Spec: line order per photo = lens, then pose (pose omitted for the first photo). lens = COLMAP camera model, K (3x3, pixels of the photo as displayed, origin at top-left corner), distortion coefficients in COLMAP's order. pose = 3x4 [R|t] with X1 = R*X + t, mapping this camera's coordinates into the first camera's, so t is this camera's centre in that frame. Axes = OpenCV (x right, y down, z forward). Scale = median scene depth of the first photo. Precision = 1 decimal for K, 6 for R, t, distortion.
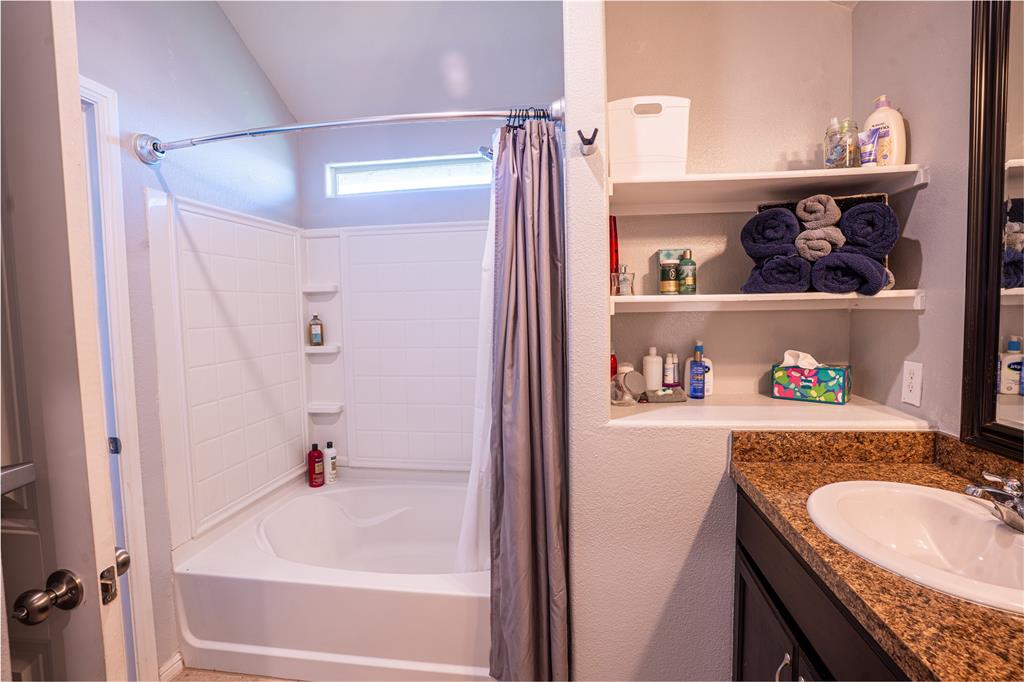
lens RADIAL K [[512.1, 0, 514.4], [0, 512.1, 337.4], [0, 0, 1]] dist [-0.000951, -0.000096]
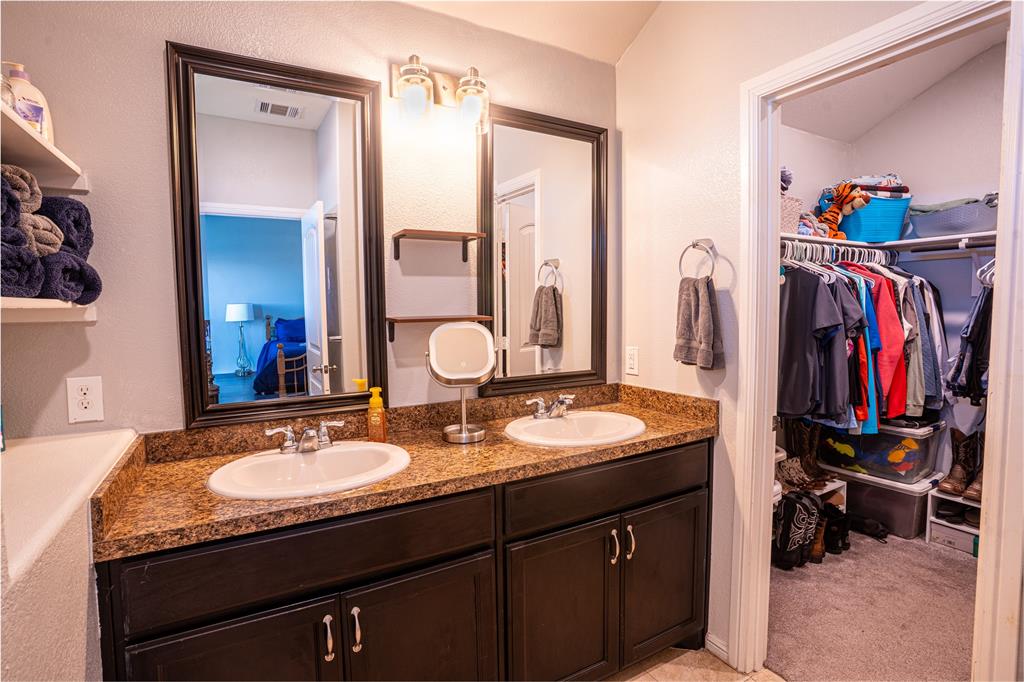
lens RADIAL K [[512.1, 0, 514.4], [0, 512.1, 337.4], [0, 0, 1]] dist [-0.000951, -0.000096]
pose [[-0.599059, -0.029026, 0.800178, -0.484203], [0.070047, 0.993612, 0.088484, -0.055747], [-0.797635, 0.109057, -0.593199, 1.003593]]
